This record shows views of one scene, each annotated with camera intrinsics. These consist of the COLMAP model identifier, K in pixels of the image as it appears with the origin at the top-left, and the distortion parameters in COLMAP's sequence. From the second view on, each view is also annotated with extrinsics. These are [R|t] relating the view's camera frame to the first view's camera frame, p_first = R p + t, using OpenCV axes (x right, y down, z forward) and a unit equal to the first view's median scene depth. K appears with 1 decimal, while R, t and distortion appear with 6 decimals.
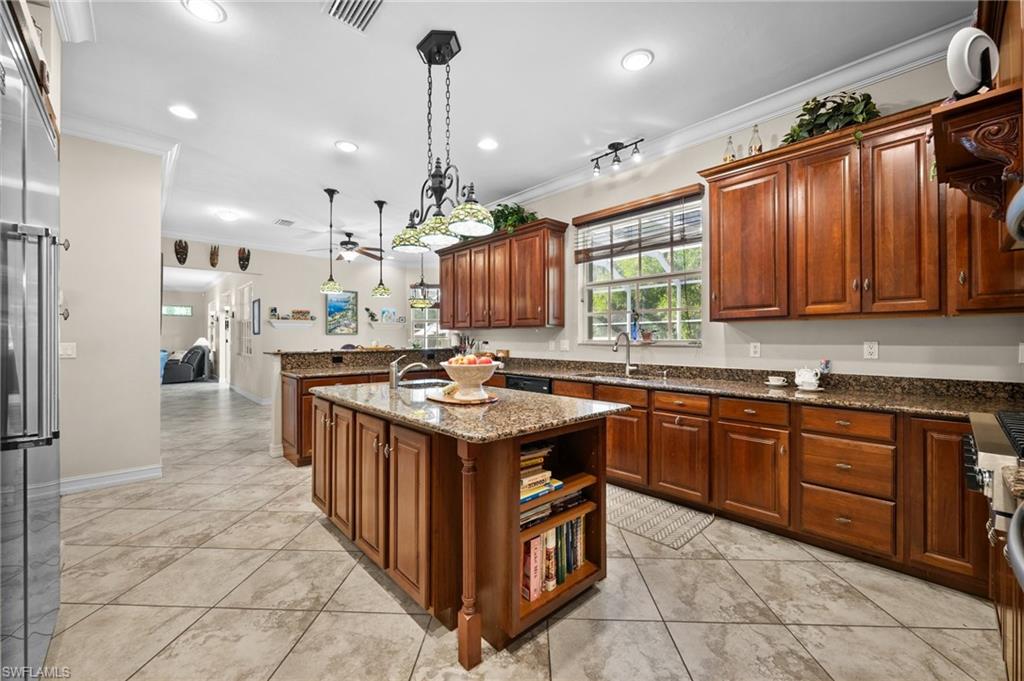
lens RADIAL K [[406.6, 0, 510.6], [0, 406.6, 337.1], [0, 0, 1]] dist [-0.001009, 0.000788]
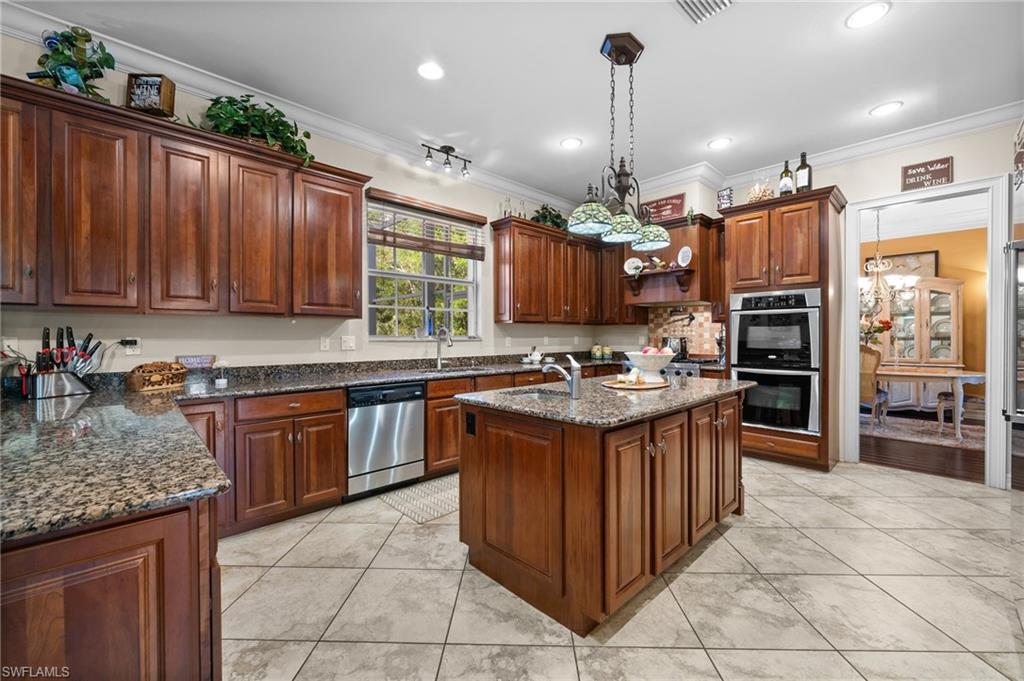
lens RADIAL K [[406.6, 0, 511.9], [0, 406.6, 336.3], [0, 0, 1]] dist [-0.001009, 0.000788]
pose [[-0.021901, -0.004397, 0.999750, -0.926667], [-0.004402, 0.999981, 0.004302, 0.004356], [-0.999750, -0.004306, -0.021920, 1.006913]]
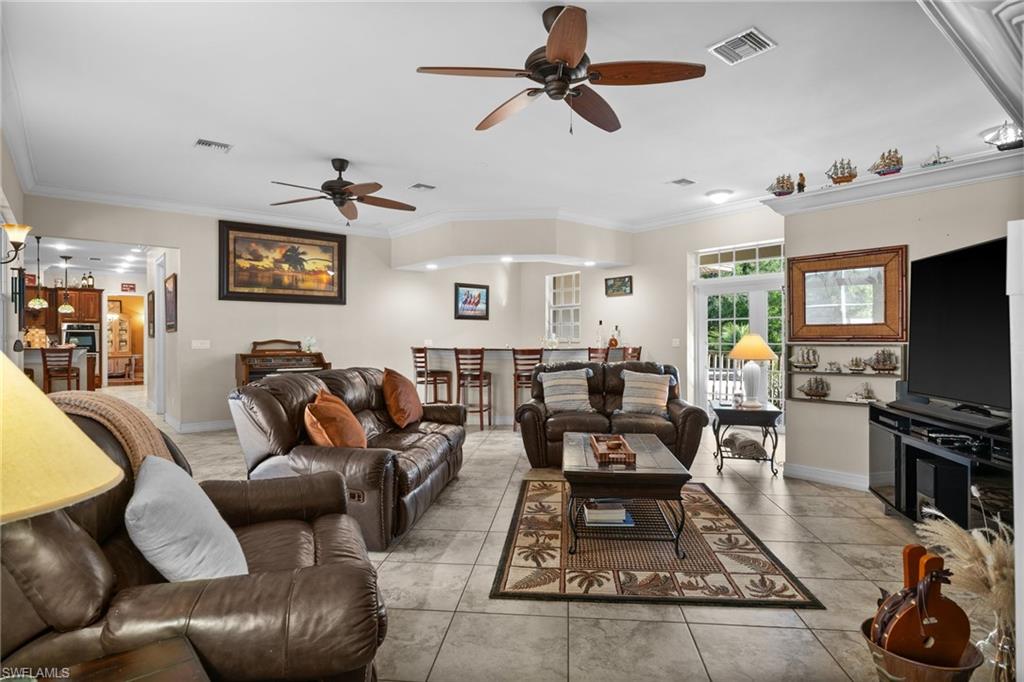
lens RADIAL K [[538.6, 0, 514.3], [0, 538.6, 341.3], [0, 0, 1]] dist [0.004119, 0.000588]
pose [[-0.998656, 0.001541, 0.051807, -3.395451], [0.001508, 0.999999, -0.000673, 0.021954], [-0.051808, -0.000594, -0.998657, 4.323788]]
